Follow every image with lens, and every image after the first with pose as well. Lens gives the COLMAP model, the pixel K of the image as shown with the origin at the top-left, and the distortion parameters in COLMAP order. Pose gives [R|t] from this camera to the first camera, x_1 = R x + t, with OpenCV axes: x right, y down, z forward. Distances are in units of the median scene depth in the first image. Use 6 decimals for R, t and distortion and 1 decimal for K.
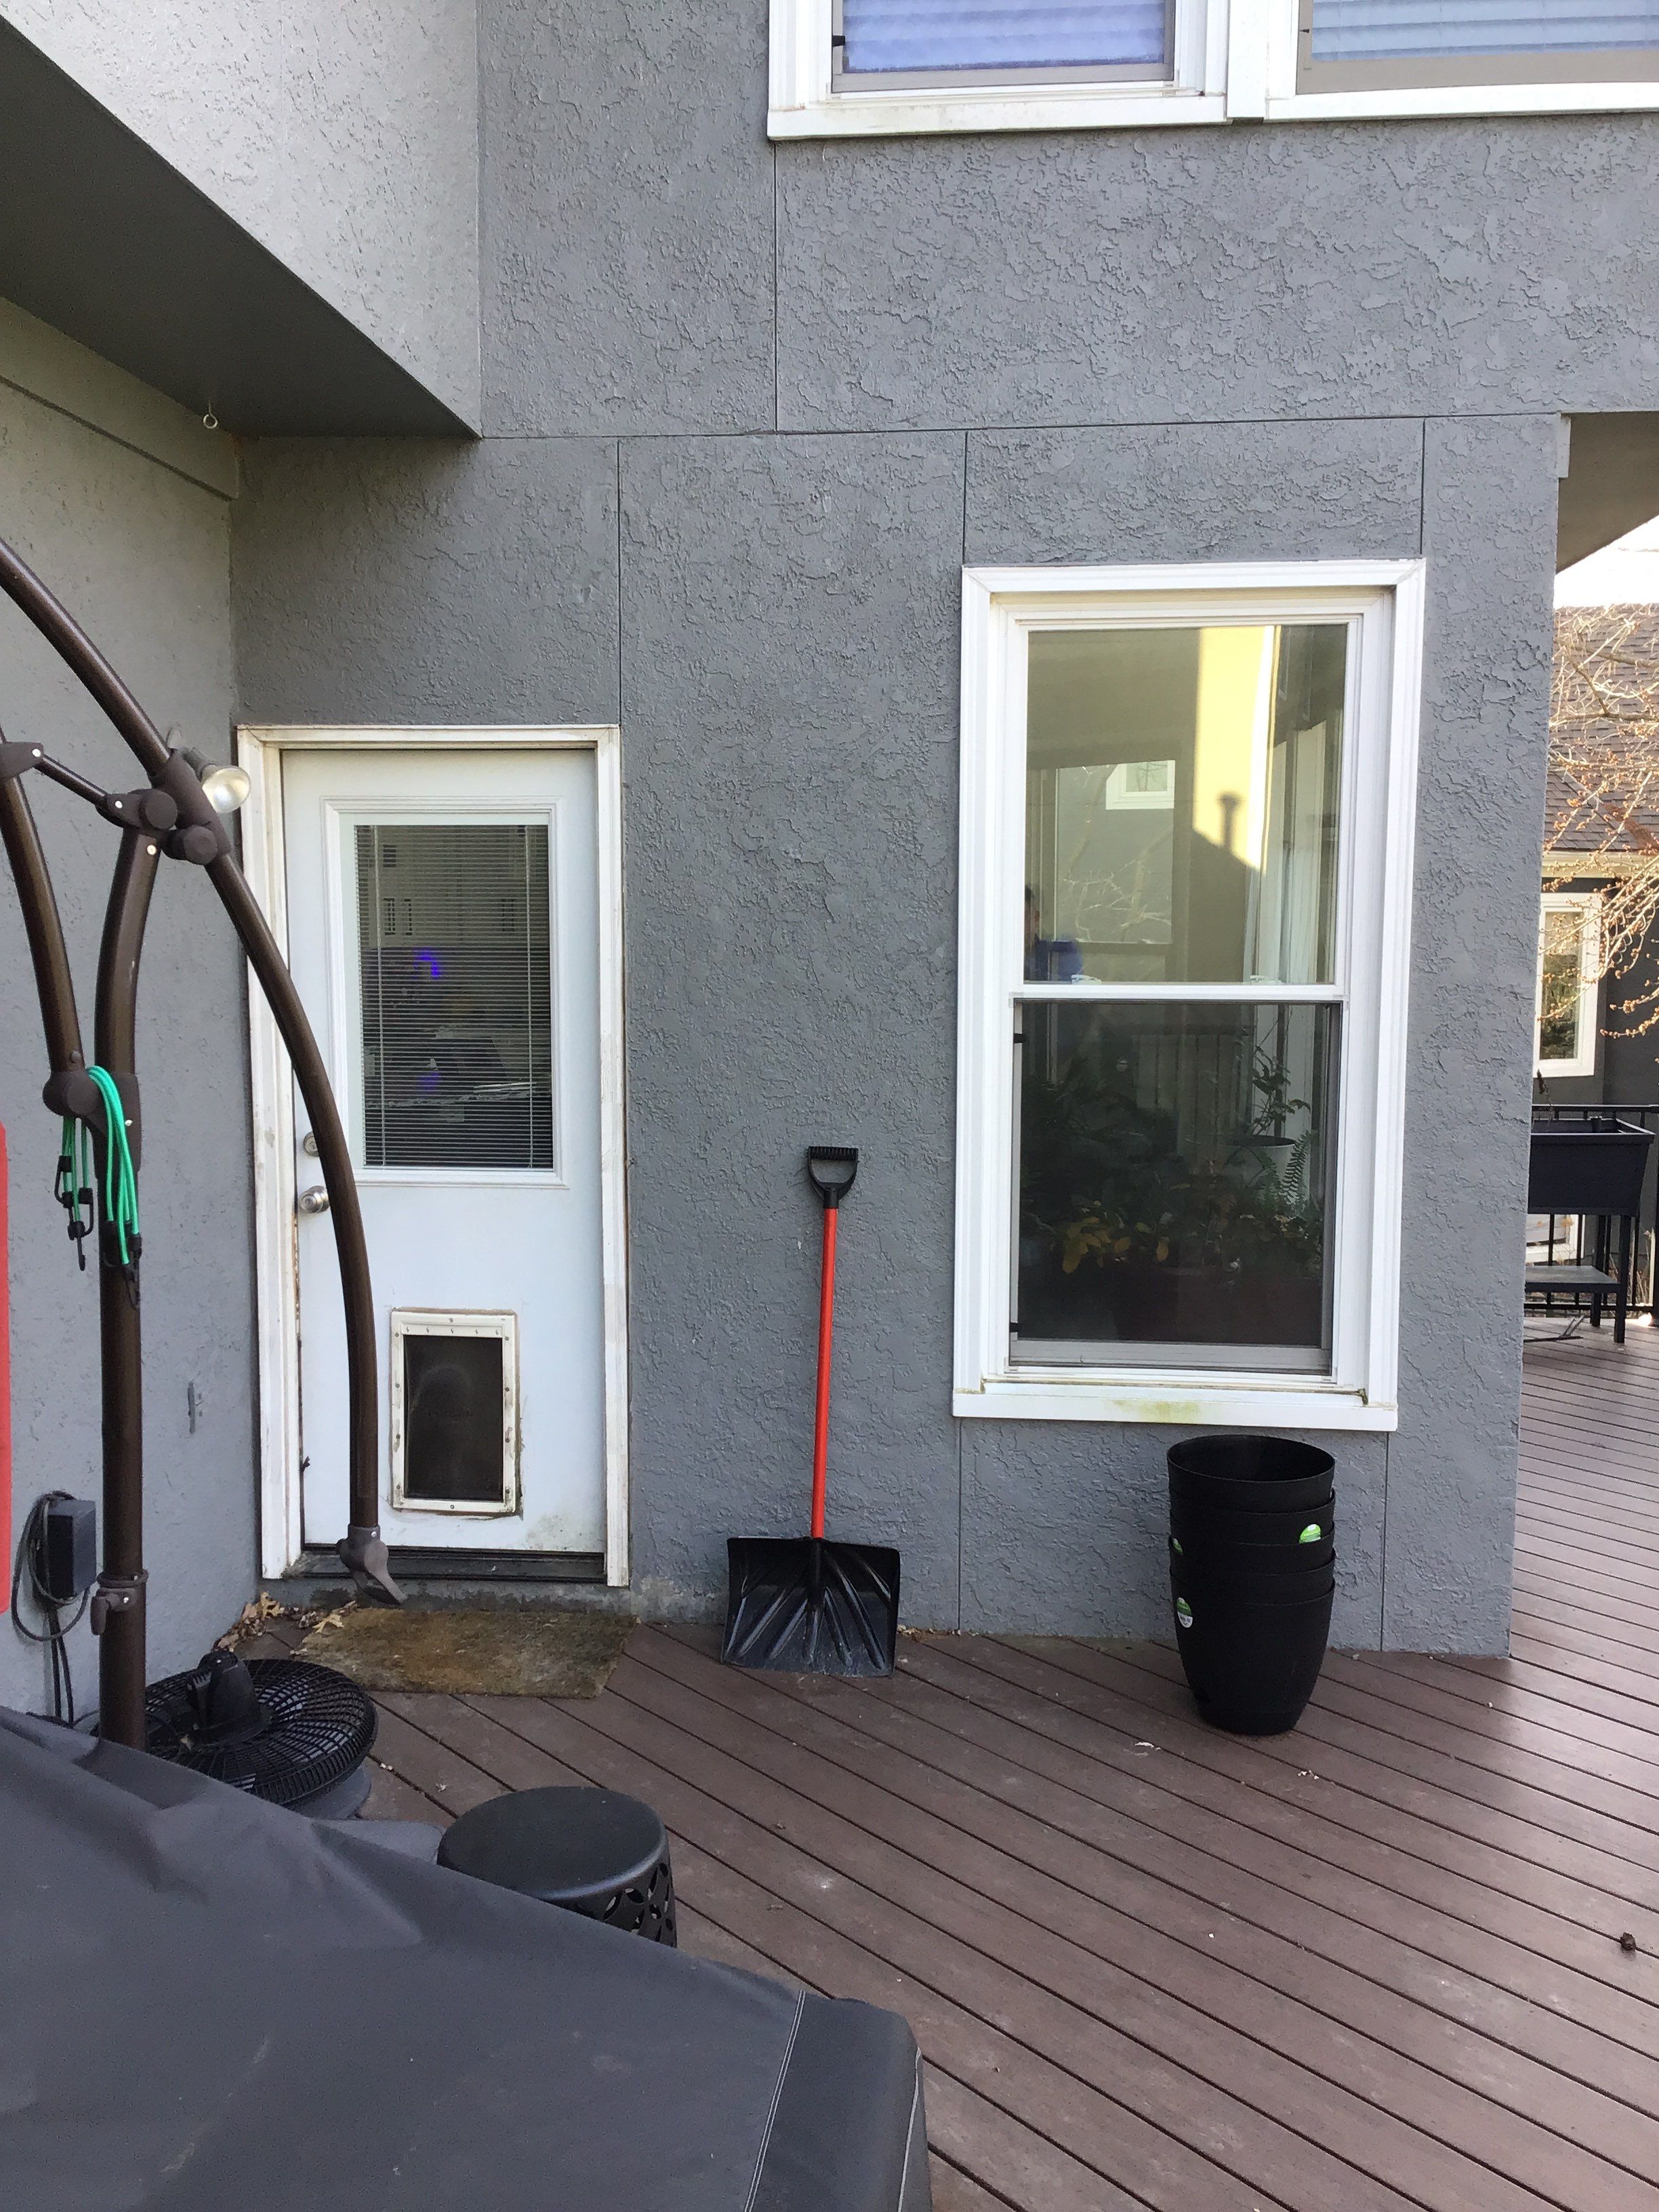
lens RADIAL K [[1699.9, 0, 795.2], [0, 1699.9, 1102.3], [0, 0, 1]] dist [0.083104, -0.080311]
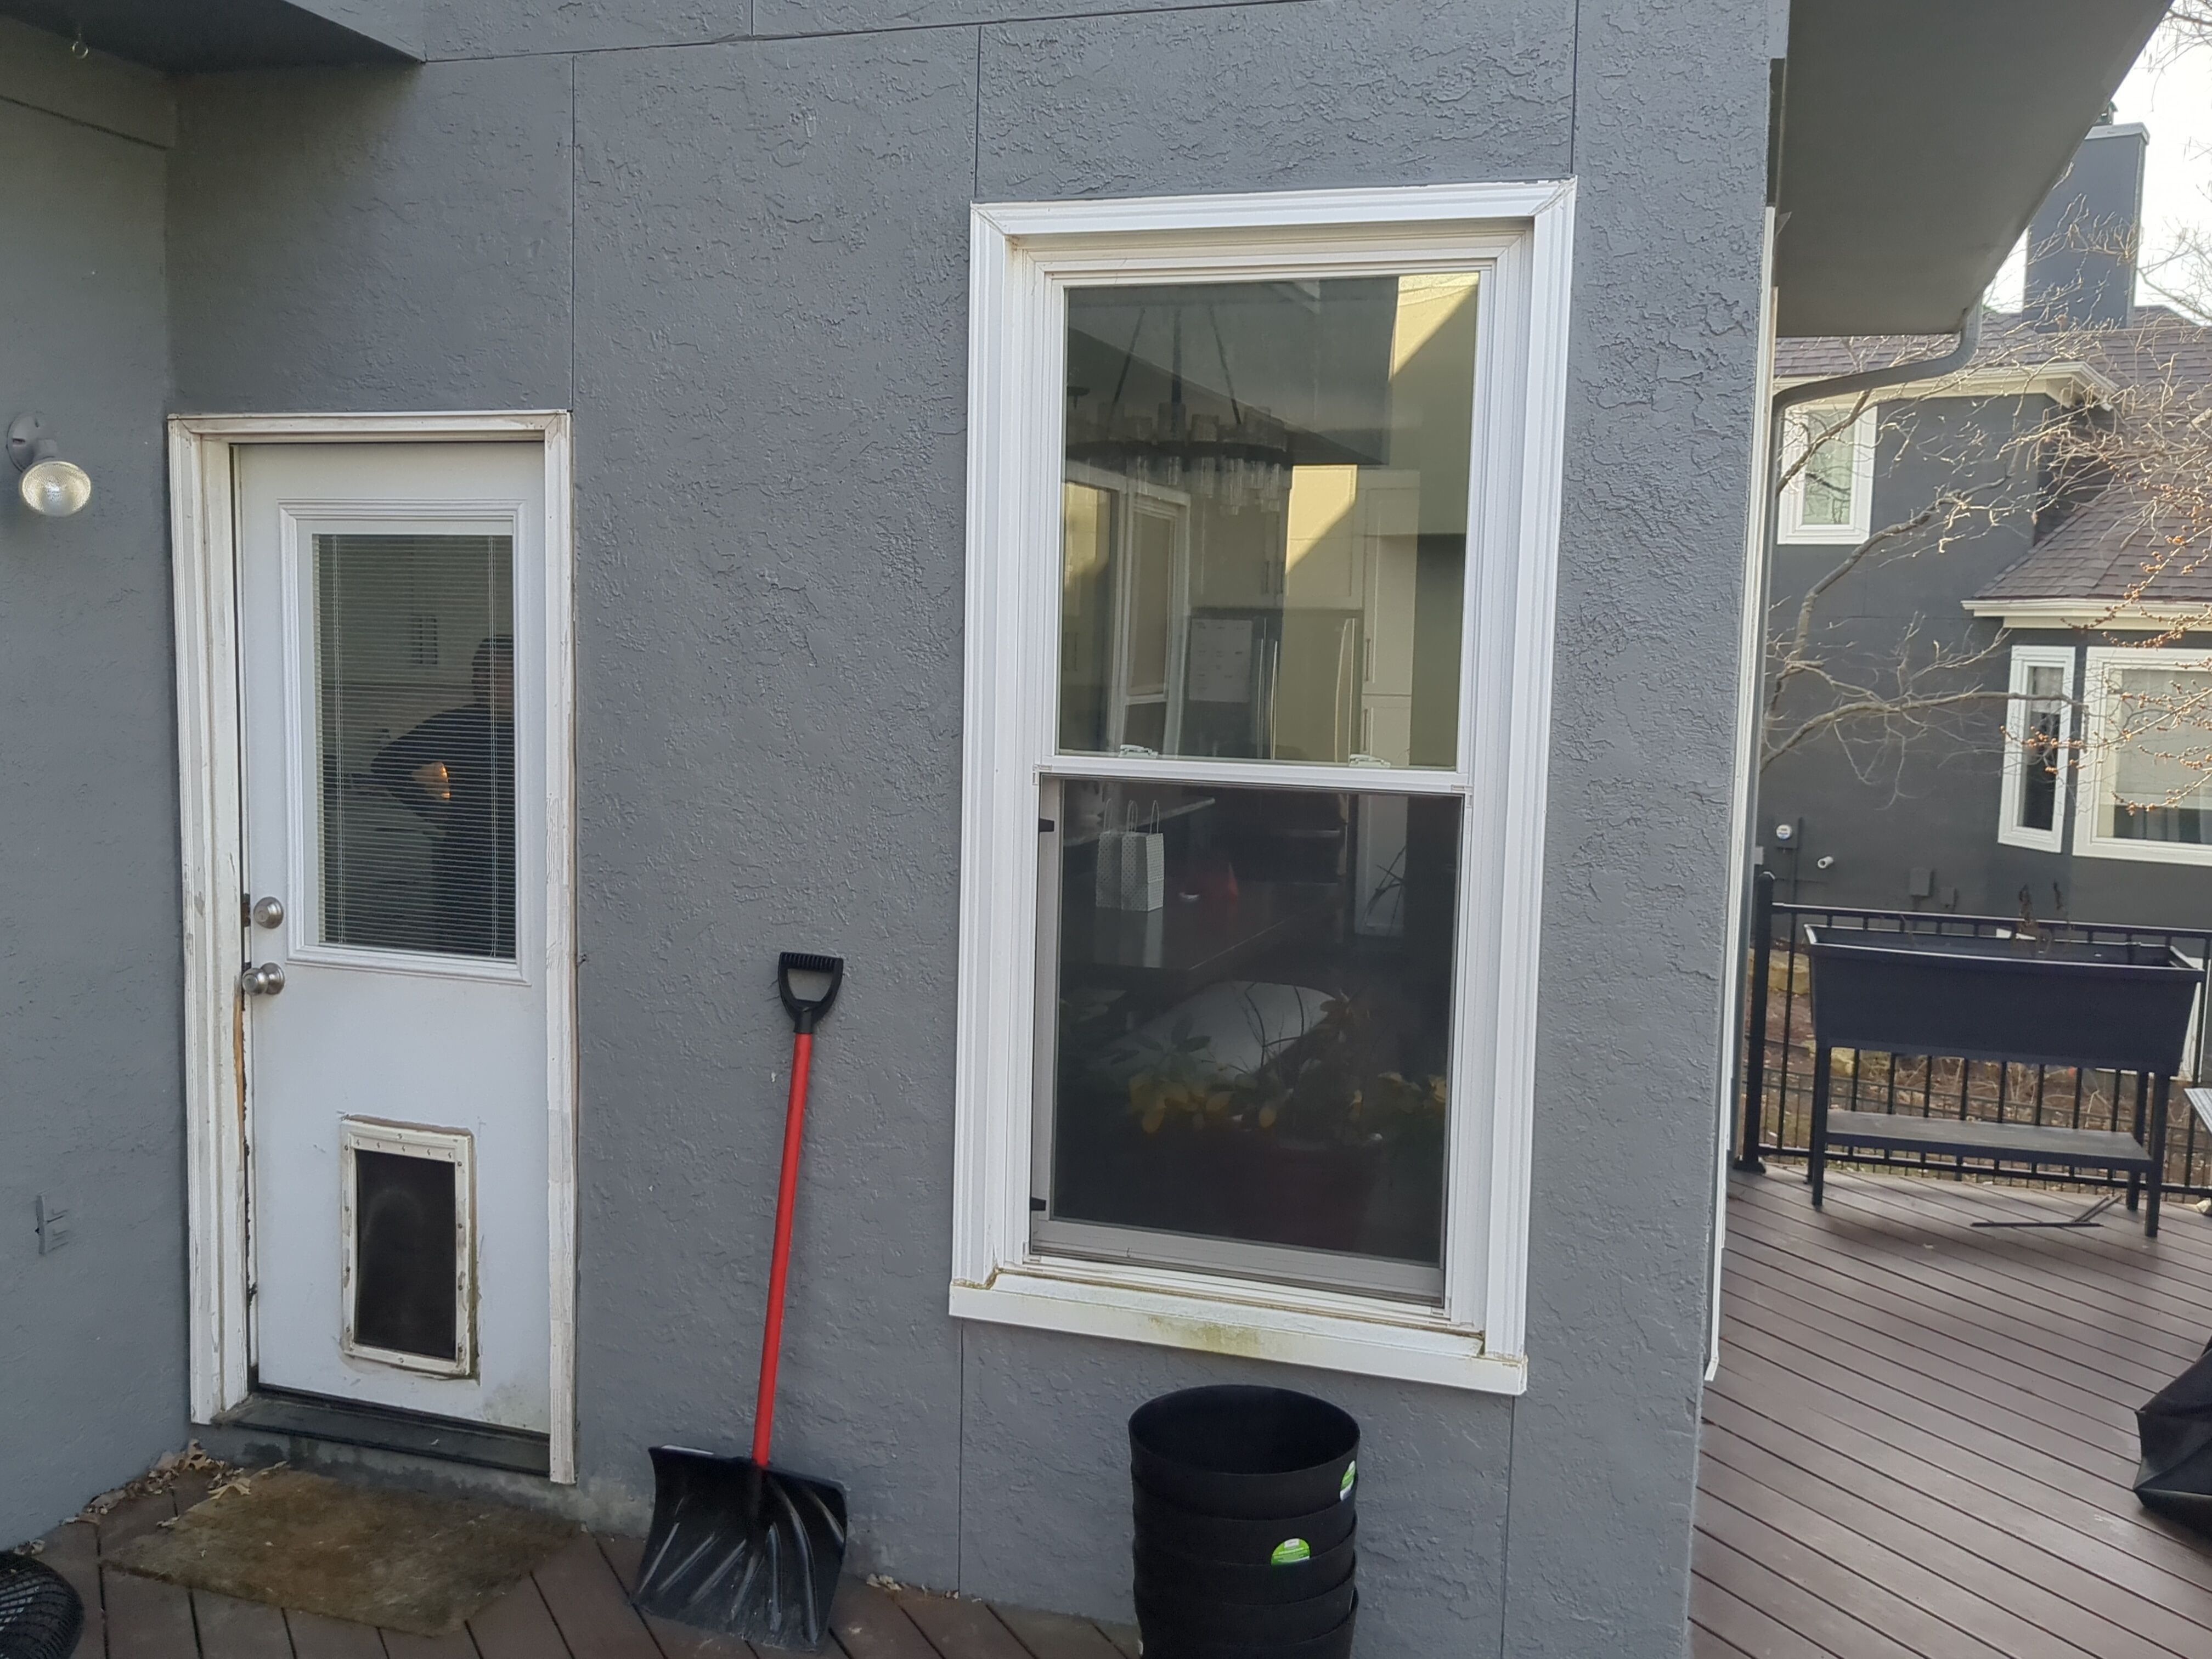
lens RADIAL K [[1783.4, 0, 1139.1], [0, 1783.4, 828.2], [0, 0, 1]] dist [0.034436, -0.051893]
pose [[0.980937, 0.043386, -0.189420, 0.317630], [-0.044625, 0.999001, -0.002277, -0.035850], [0.189132, 0.010687, 0.981894, 0.228238]]
